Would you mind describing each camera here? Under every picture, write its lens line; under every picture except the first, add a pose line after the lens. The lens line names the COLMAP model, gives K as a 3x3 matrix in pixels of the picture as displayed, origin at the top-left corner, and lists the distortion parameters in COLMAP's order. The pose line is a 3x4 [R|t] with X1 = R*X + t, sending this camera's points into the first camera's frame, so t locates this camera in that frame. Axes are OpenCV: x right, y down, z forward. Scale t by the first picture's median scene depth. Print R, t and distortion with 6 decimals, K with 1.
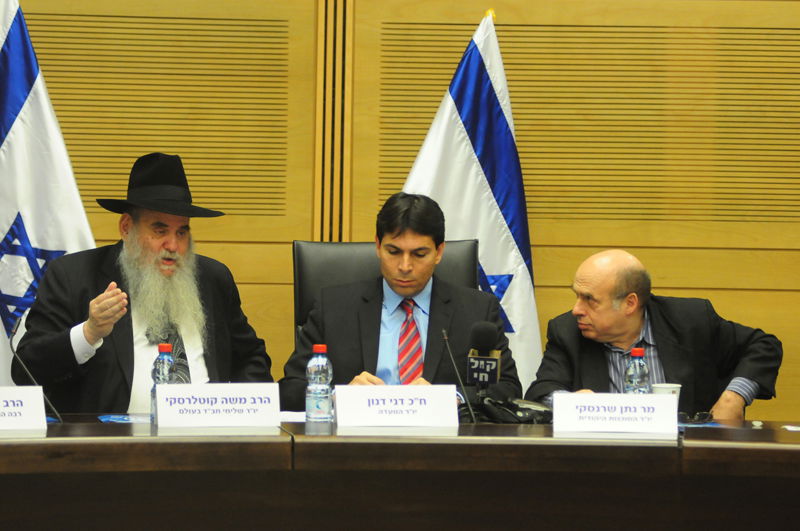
lens RADIAL K [[3090.4, 0, 431.6], [0, 3090.4, 275.9], [0, 0, 1]] dist [-0.000847, 0.000000]
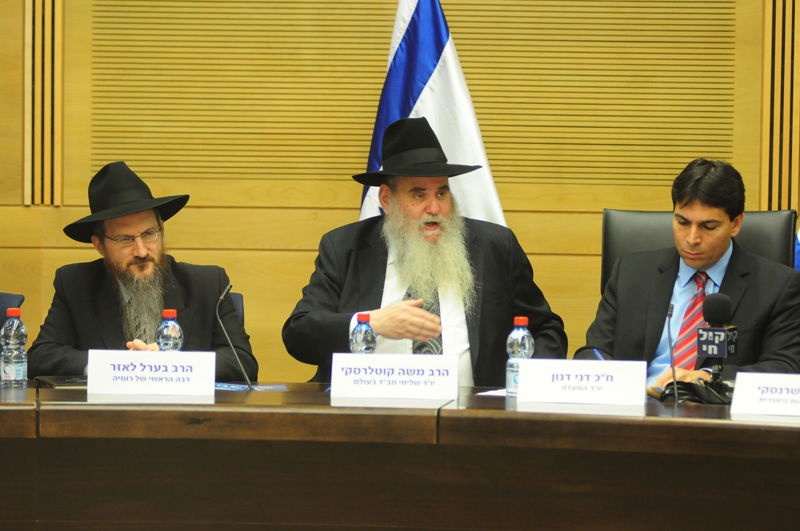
lens RADIAL K [[3090.4, 0, 403.0], [0, 3090.4, 266.4], [0, 0, 1]] dist [-0.000847, 0.000000]
pose [[0.944189, 0.013888, -0.329111, 0.250446], [-0.012781, 0.999903, 0.005527, 0.001774], [0.329155, -0.001012, 0.944275, 0.079283]]
